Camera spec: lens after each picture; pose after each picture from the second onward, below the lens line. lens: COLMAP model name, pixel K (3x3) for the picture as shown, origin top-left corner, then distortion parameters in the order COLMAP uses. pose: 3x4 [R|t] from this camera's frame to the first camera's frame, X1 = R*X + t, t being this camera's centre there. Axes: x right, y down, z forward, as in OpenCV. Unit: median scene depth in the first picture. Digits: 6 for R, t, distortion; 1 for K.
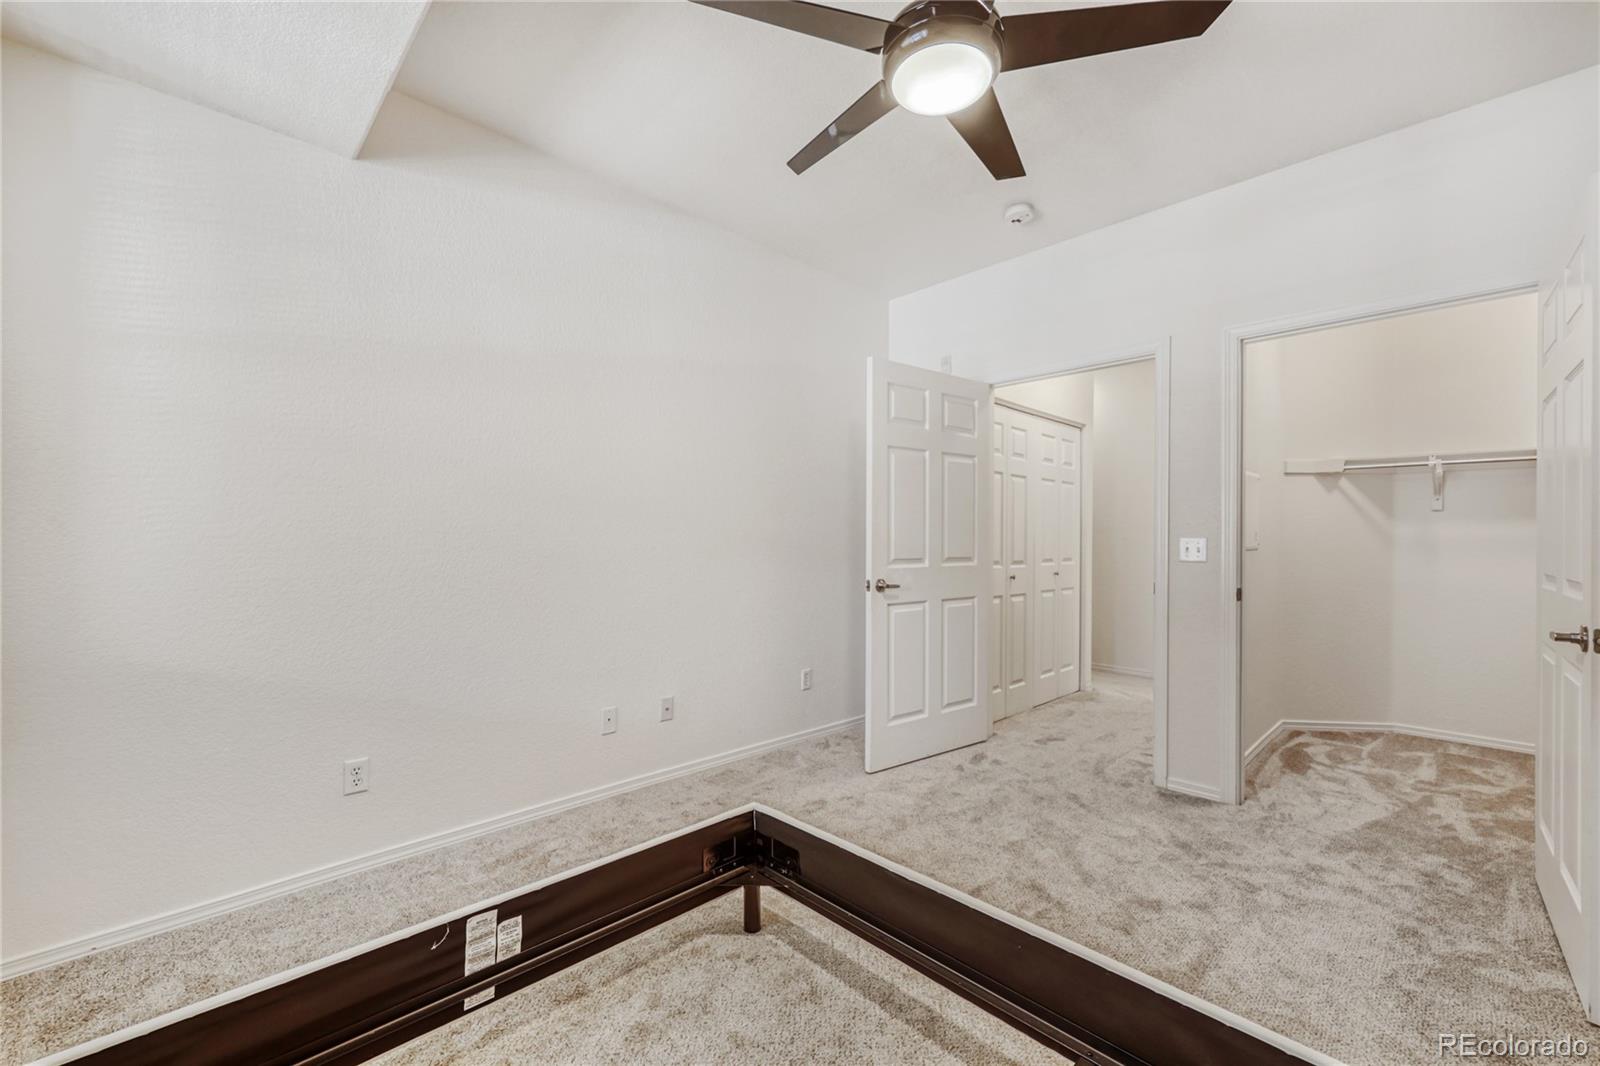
lens RADIAL K [[641.3, 0, 803.8], [0, 641.3, 546.8], [0, 0, 1]] dist [0.000661, -0.000105]
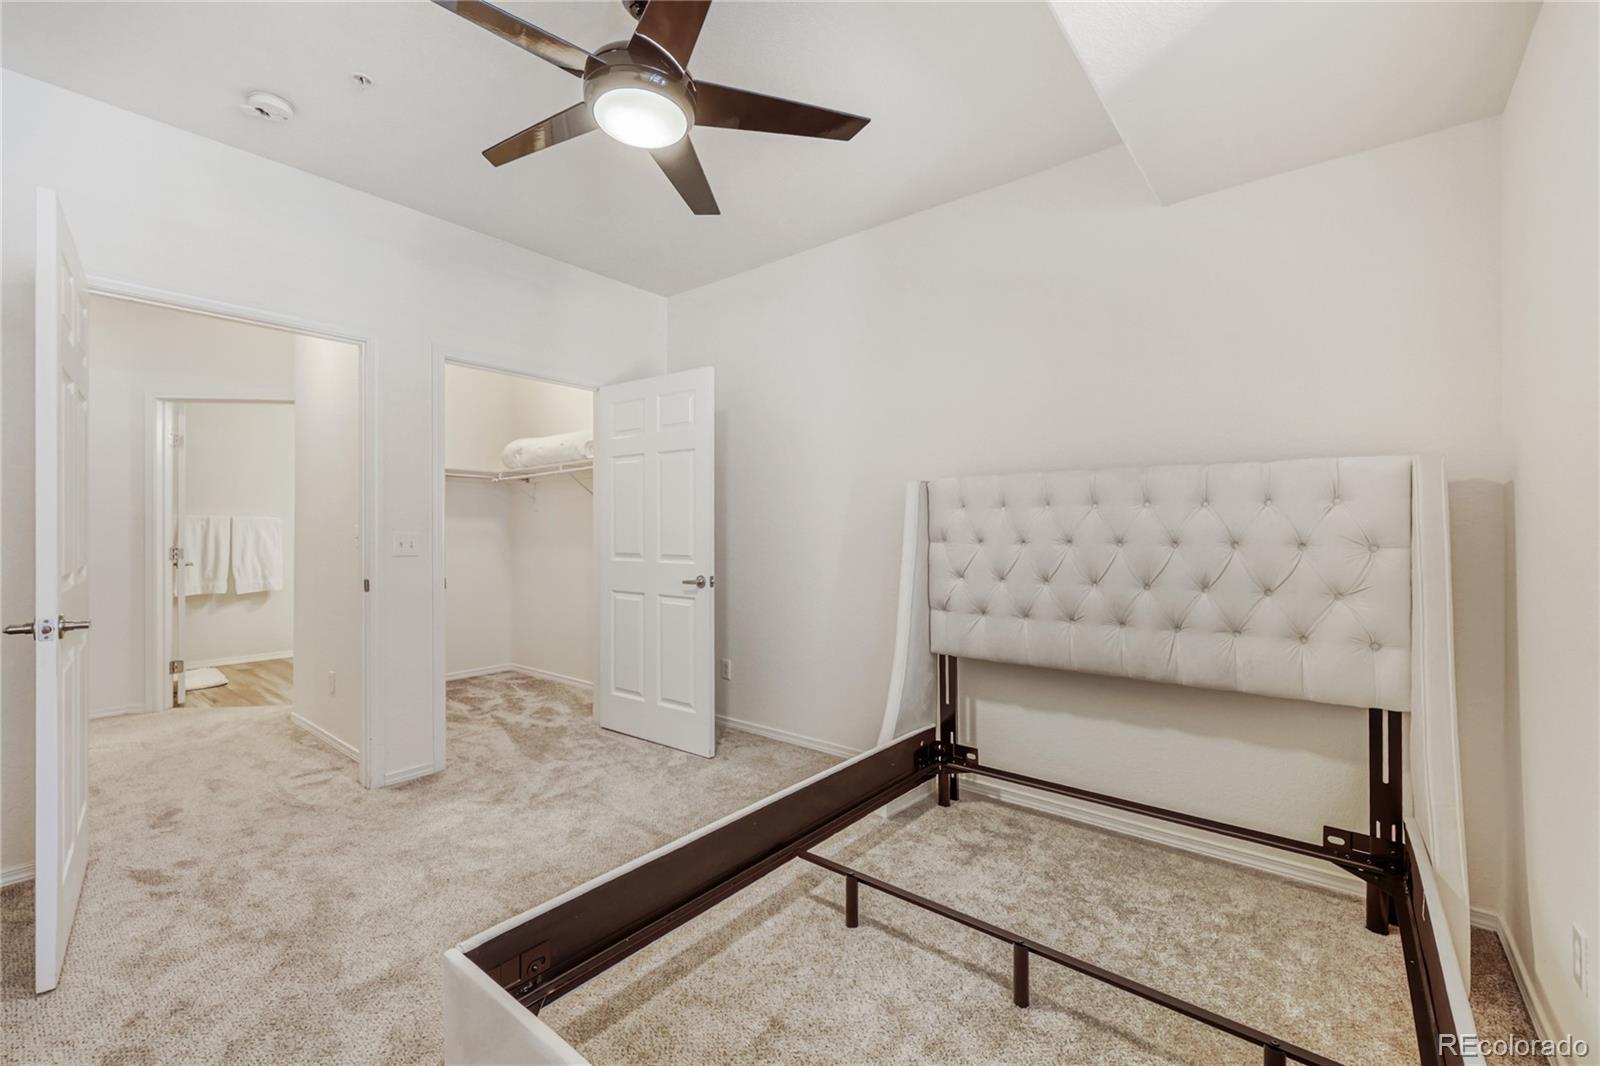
lens RADIAL K [[657.0, 0, 794.9], [0, 657.0, 527.5], [0, 0, 1]] dist [-0.002120, -0.000119]
pose [[-0.096110, -0.000603, 0.995371, -0.571350], [0.010277, 0.999946, 0.001598, -0.019482], [-0.995318, 0.010383, -0.096099, 0.526694]]
